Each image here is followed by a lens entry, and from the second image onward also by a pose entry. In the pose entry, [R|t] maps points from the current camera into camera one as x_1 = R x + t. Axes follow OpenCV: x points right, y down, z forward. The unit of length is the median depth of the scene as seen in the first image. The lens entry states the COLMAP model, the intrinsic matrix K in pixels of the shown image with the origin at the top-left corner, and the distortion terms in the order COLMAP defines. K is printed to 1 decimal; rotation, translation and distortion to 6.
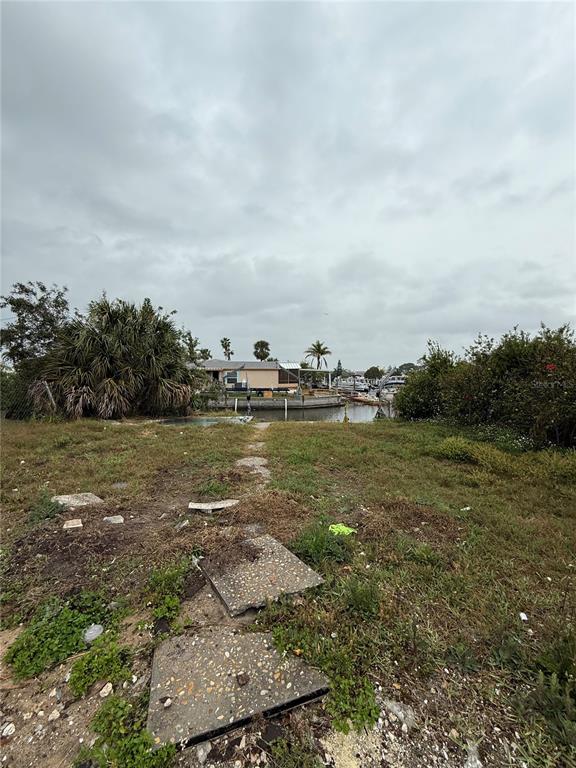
lens RADIAL K [[305.4, 0, 289.6], [0, 305.4, 382.1], [0, 0, 1]] dist [0.000255, 0.000073]
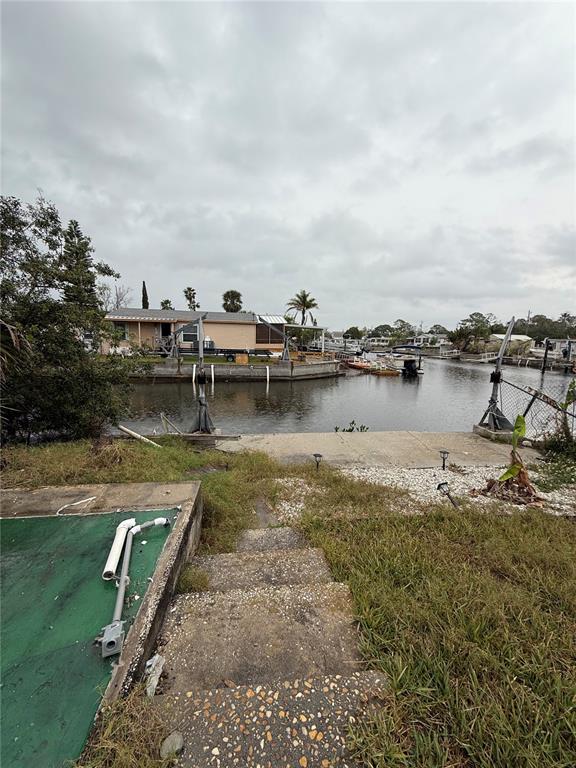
lens RADIAL K [[305.4, 0, 289.6], [0, 305.4, 382.1], [0, 0, 1]] dist [0.000255, 0.000073]
pose [[0.995308, 0.013537, 0.095808, -0.019338], [-0.026055, 0.991087, 0.130643, -0.000482], [-0.093186, -0.132526, 0.986789, 0.204197]]
